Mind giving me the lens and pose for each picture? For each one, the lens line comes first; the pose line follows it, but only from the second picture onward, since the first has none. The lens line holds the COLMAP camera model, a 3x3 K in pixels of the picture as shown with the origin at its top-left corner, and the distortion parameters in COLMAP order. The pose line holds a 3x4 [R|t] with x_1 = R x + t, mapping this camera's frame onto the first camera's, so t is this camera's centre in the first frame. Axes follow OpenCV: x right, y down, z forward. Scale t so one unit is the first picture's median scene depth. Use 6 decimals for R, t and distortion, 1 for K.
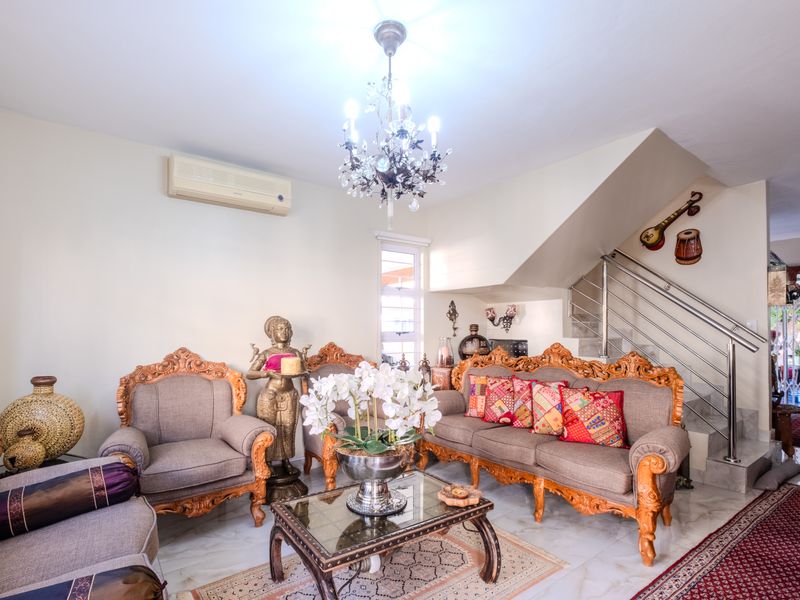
lens RADIAL K [[400.6, 0, 385.0], [0, 400.6, 326.3], [0, 0, 1]] dist [-0.000543, -0.000552]
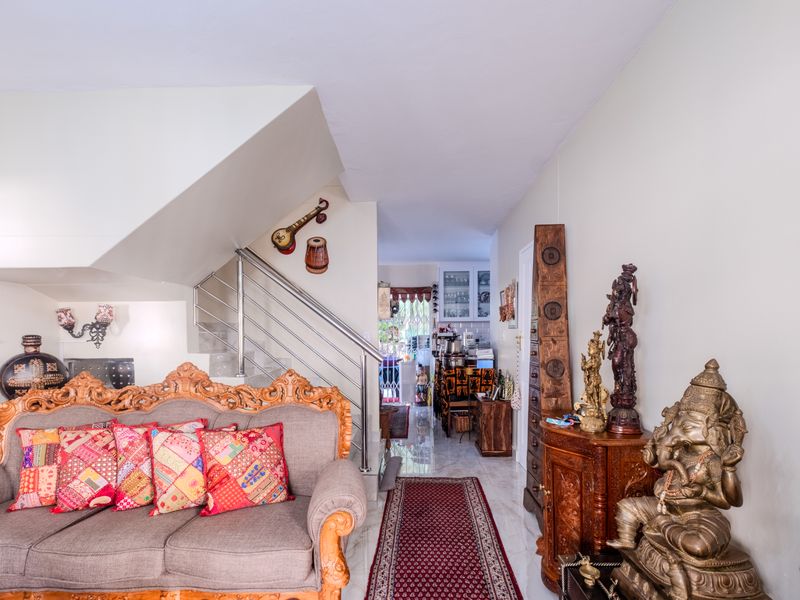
lens RADIAL K [[420.5, 0, 401.6], [0, 420.5, 351.7], [0, 0, 1]] dist [0.000694, -0.006602]
pose [[0.600288, -0.028521, 0.799276, 0.081744], [0.002718, 0.999431, 0.033622, 0.000286], [-0.799780, -0.018011, 0.600023, 0.289012]]
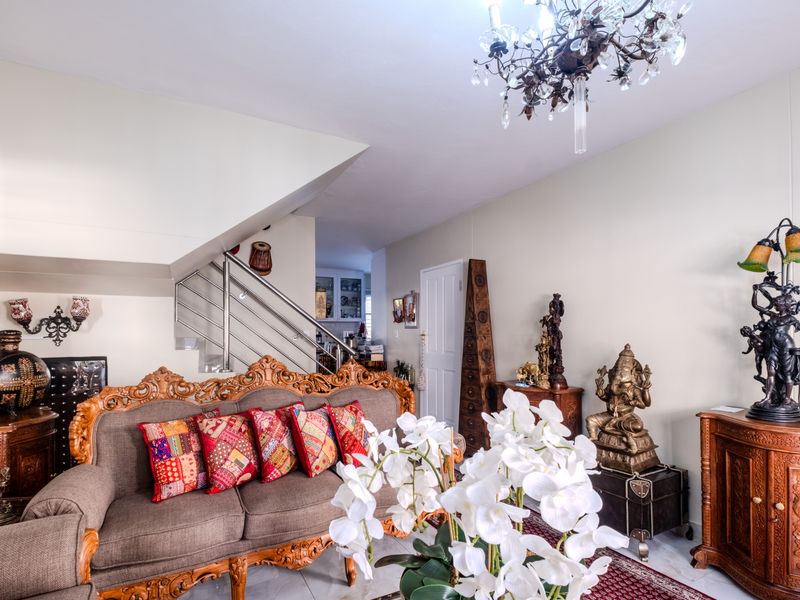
lens RADIAL K [[409.2, 0, 401.5], [0, 409.2, 333.2], [0, 0, 1]] dist [0.000082, -0.000587]
pose [[0.121245, 0.007207, 0.992596, -0.320949], [0.002180, 0.999969, -0.007527, 0.005354], [-0.992620, 0.003076, 0.121226, 0.652519]]
